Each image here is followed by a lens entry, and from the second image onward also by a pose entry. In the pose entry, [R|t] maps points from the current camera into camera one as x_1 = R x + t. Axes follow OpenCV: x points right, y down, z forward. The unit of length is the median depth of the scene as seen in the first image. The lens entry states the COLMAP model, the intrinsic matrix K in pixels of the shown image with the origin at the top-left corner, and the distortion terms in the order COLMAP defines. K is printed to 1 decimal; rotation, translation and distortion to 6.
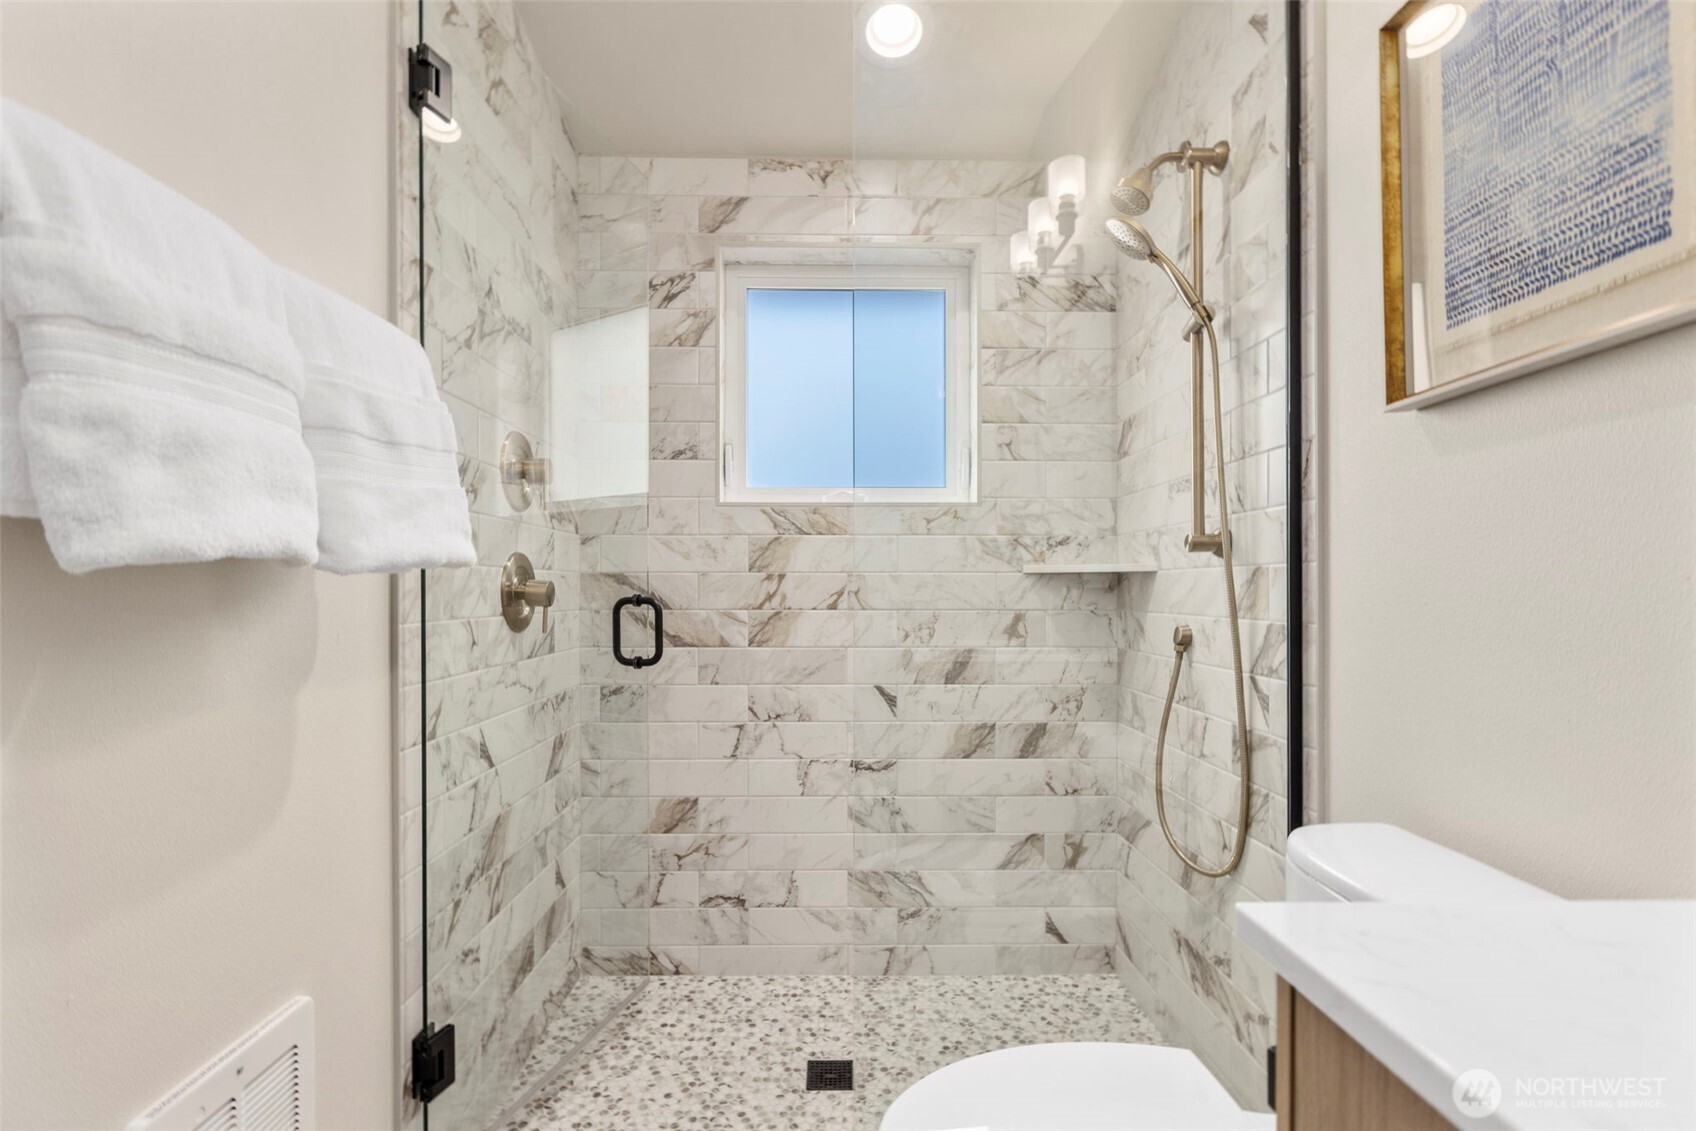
lens RADIAL K [[756.2, 0, 860.2], [0, 756.2, 592.8], [0, 0, 1]] dist [-0.000349, 0.000009]
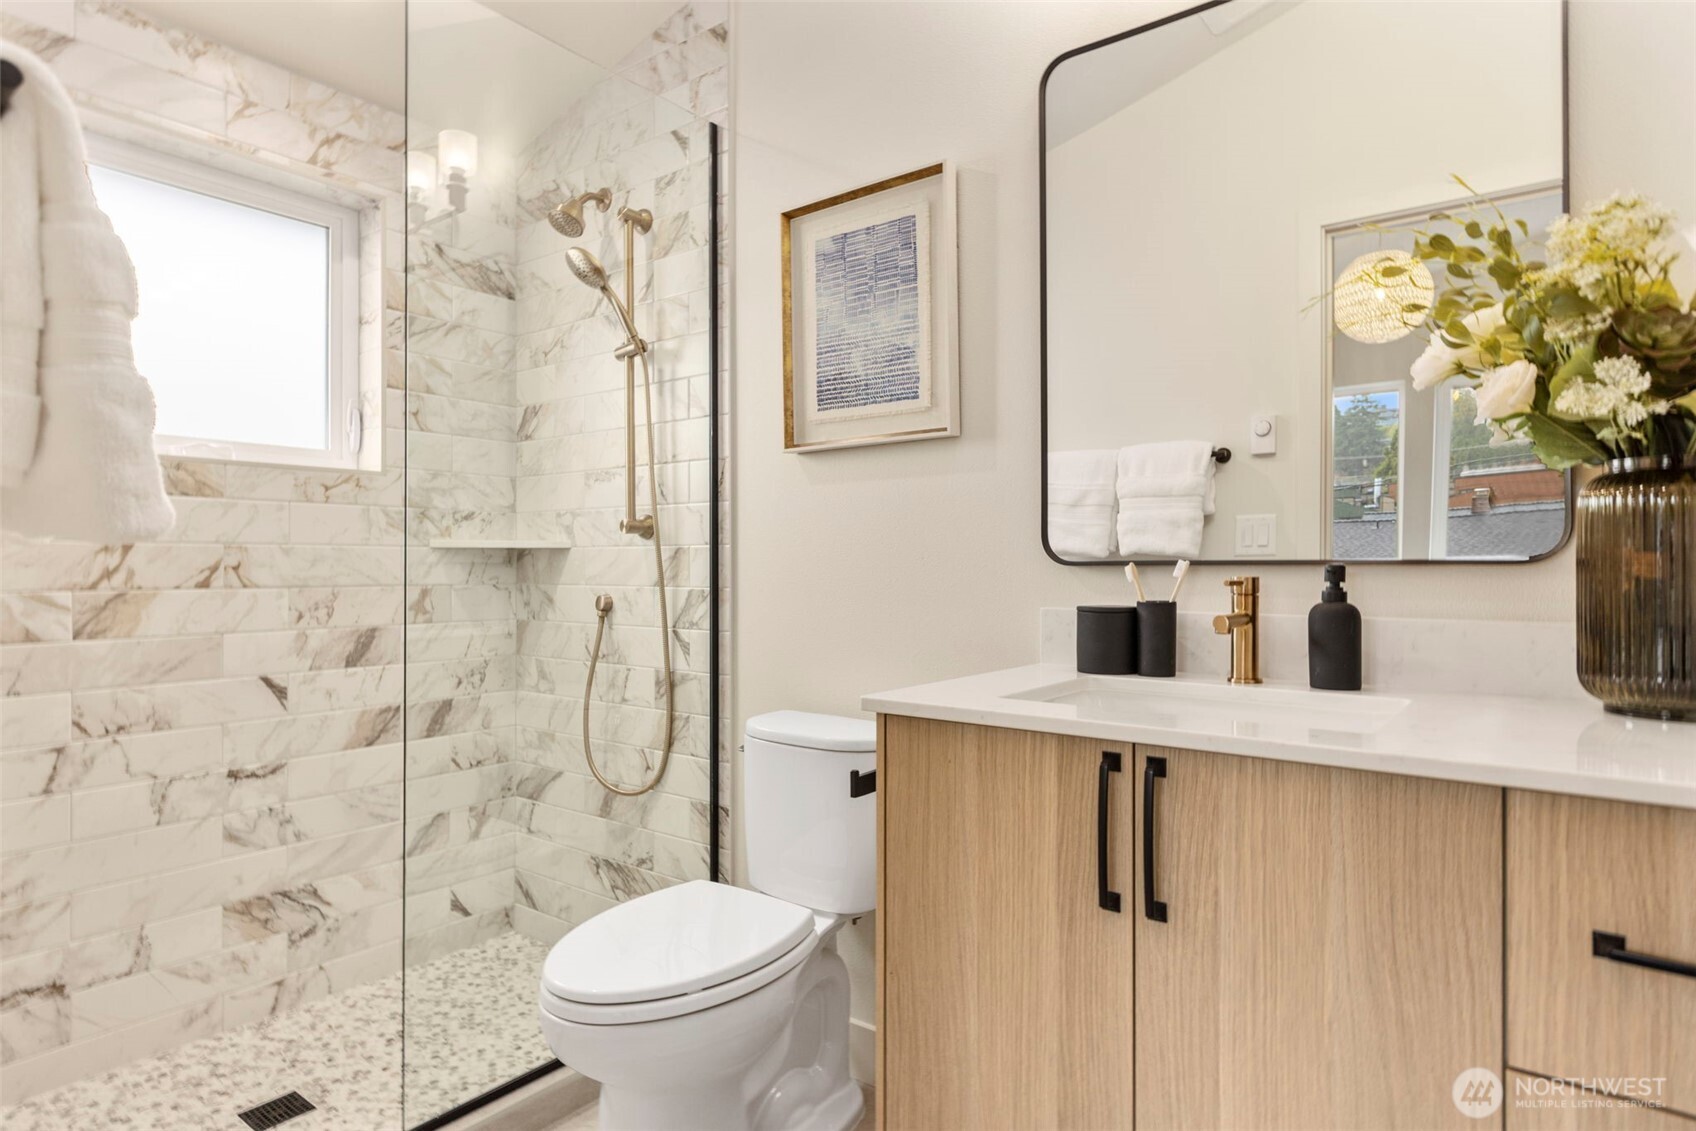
lens RADIAL K [[914.8, 0, 843.4], [0, 914.8, 565.4], [0, 0, 1]] dist [0.004954, 0.004163]
pose [[0.627914, -0.000289, 0.778283, -0.375555], [0.003925, 0.999988, -0.002794, 0.002784], [-0.778273, 0.004809, 0.627907, -0.160171]]
